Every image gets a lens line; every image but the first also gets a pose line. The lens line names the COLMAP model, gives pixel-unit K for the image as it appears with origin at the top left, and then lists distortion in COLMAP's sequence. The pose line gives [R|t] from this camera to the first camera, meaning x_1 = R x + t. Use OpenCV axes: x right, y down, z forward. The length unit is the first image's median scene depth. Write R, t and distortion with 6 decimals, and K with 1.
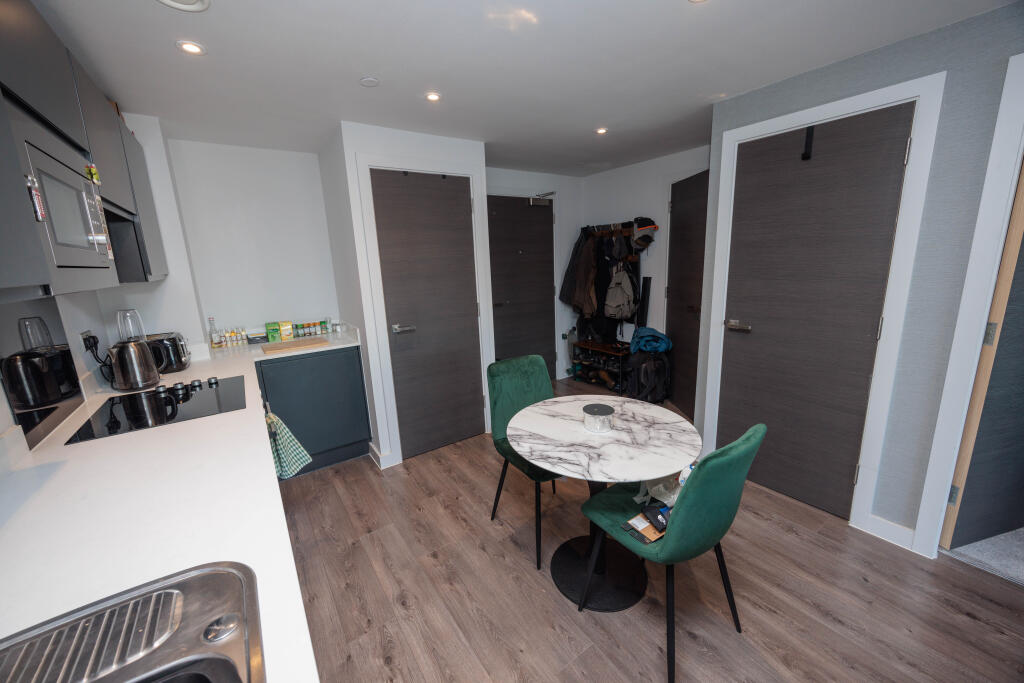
lens RADIAL K [[385.8, 0, 513.6], [0, 385.8, 339.6], [0, 0, 1]] dist [-0.004230, -0.000059]
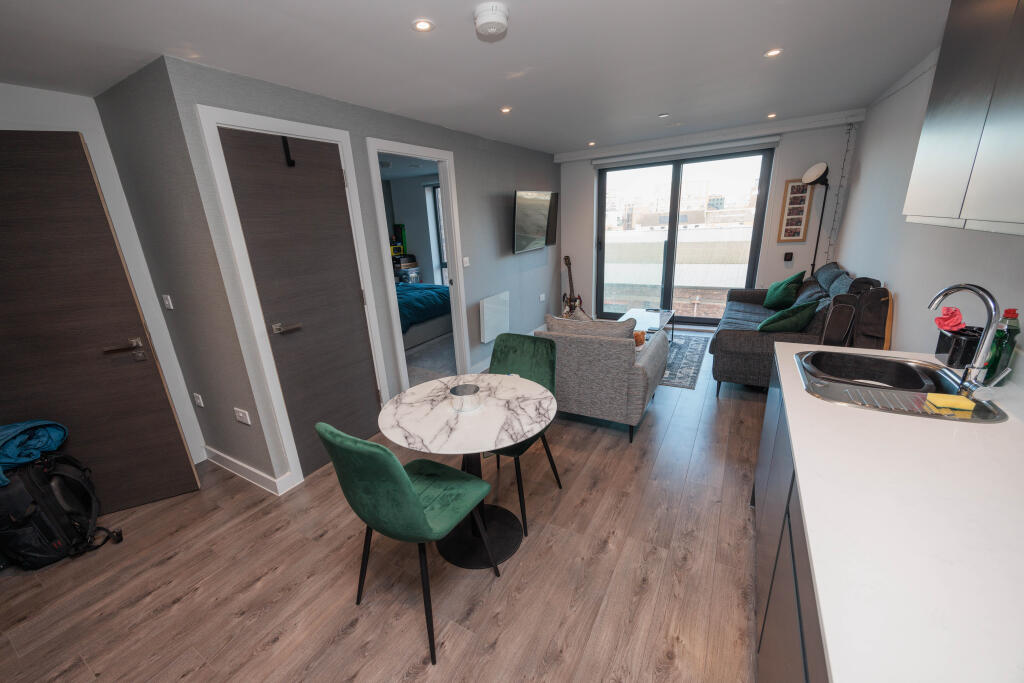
lens RADIAL K [[399.9, 0, 493.2], [0, 399.9, 353.2], [0, 0, 1]] dist [-0.003692, -0.000004]
pose [[-0.392276, -0.226135, 0.891618, -0.656282], [0.270317, 0.898170, 0.346725, -0.228578], [-0.879231, 0.377032, -0.291203, 1.054514]]
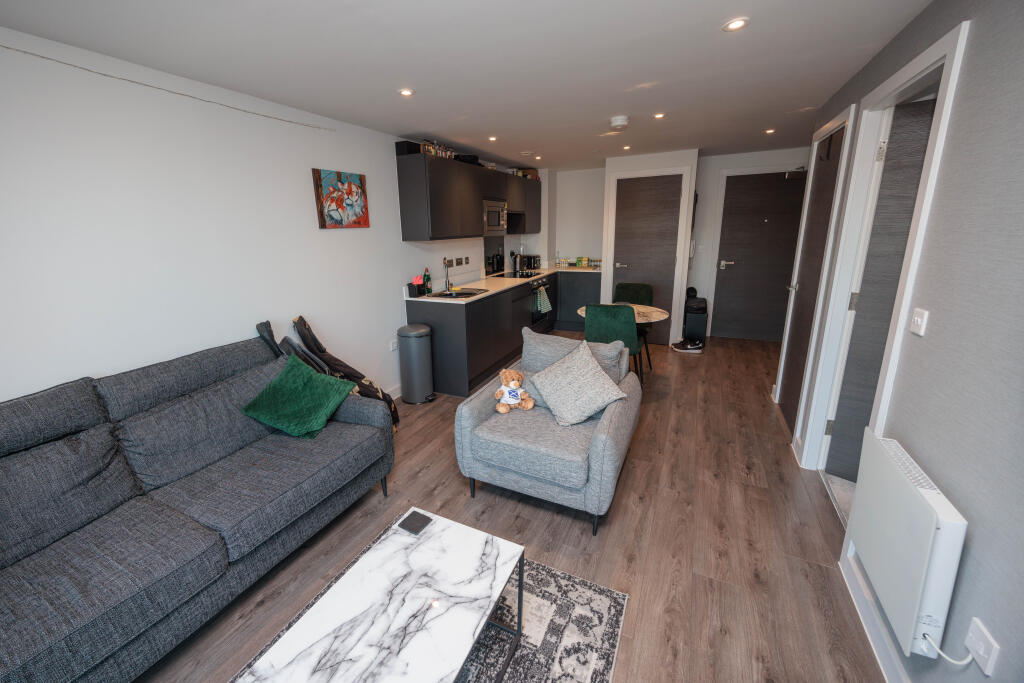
lens RADIAL K [[403.7, 0, 488.0], [0, 403.7, 326.3], [0, 0, 1]] dist [-0.006163, 0.000054]
pose [[0.463123, 0.236610, -0.854127, 1.578492], [-0.178429, 0.968865, 0.171648, 0.047489], [0.868147, 0.072907, 0.490922, -0.639454]]
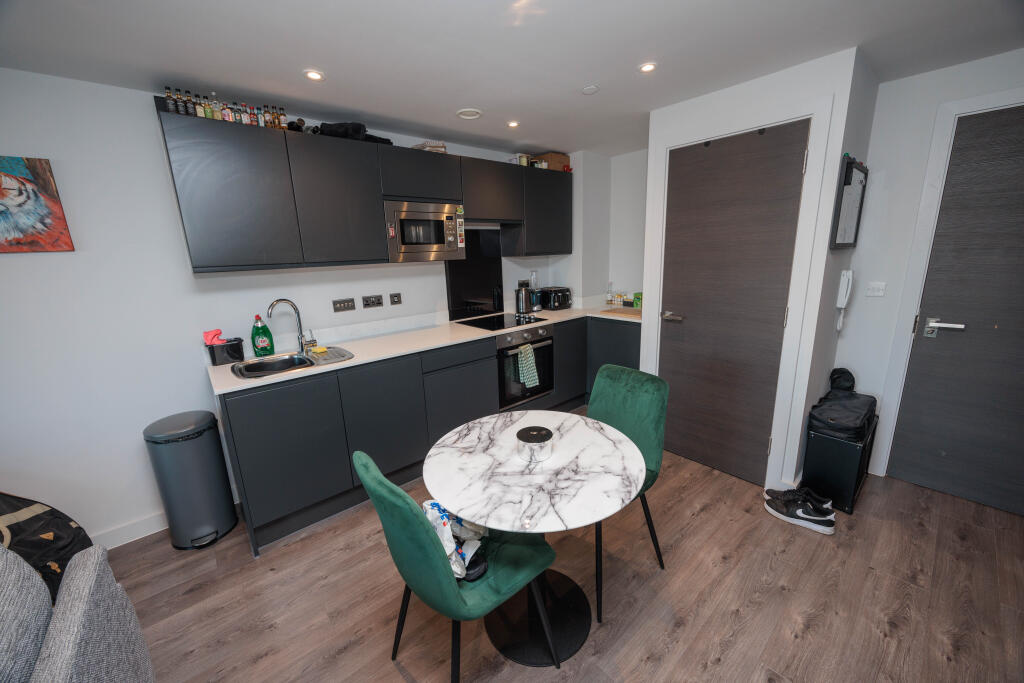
lens RADIAL K [[385.8, 0, 513.6], [0, 385.8, 339.6], [0, 0, 1]] dist [-0.004230, -0.000059]
pose [[0.097896, 0.259792, -0.960690, 0.857916], [-0.179169, 0.954154, 0.239767, -0.188942], [0.978935, 0.148654, 0.139955, 0.699706]]
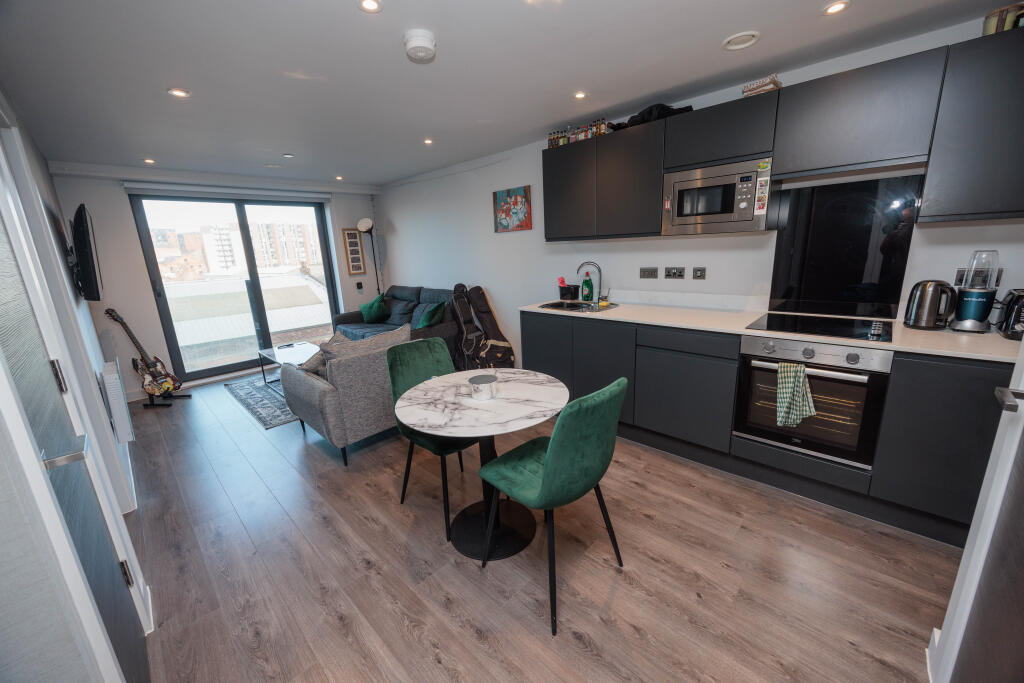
lens RADIAL K [[385.8, 0, 513.6], [0, 385.8, 339.6], [0, 0, 1]] dist [-0.004230, -0.000059]
pose [[-0.977893, 0.127686, -0.165597, 0.262178], [0.042576, 0.896910, 0.440158, -0.337742], [0.204728, 0.423377, -0.882518, 1.672623]]
